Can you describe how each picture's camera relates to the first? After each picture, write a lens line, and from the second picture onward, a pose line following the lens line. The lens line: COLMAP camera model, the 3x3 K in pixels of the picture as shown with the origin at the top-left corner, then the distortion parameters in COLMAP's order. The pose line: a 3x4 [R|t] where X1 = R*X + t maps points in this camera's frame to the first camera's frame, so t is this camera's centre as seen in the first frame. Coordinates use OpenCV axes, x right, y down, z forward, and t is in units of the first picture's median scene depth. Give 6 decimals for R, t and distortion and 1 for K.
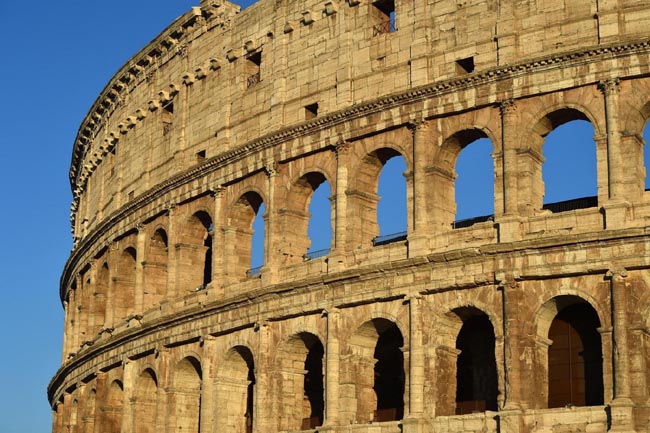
lens RADIAL K [[1291.5, 0, 327.4], [0, 1291.5, 214.1], [0, 0, 1]] dist [-0.075940, 0.000000]
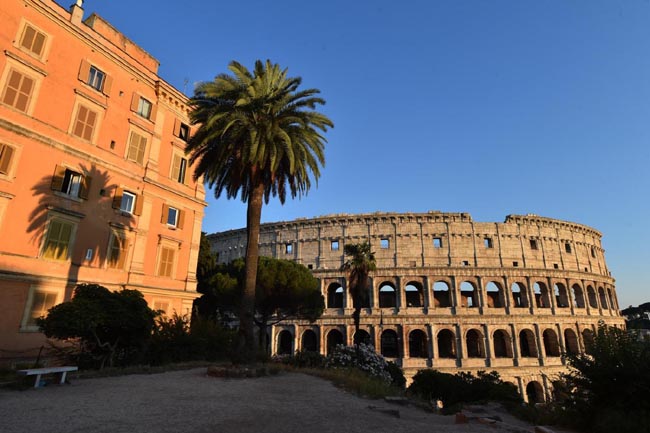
lens RADIAL K [[361.6, 0, 332.1], [0, 361.6, 216.6], [0, 0, 1]] dist [-0.010016, 0.000863]
pose [[0.547014, 0.238574, 0.802408, -1.299307], [-0.227310, 0.964847, -0.131910, 0.049770], [-0.805671, -0.110238, 0.582015, 0.961110]]
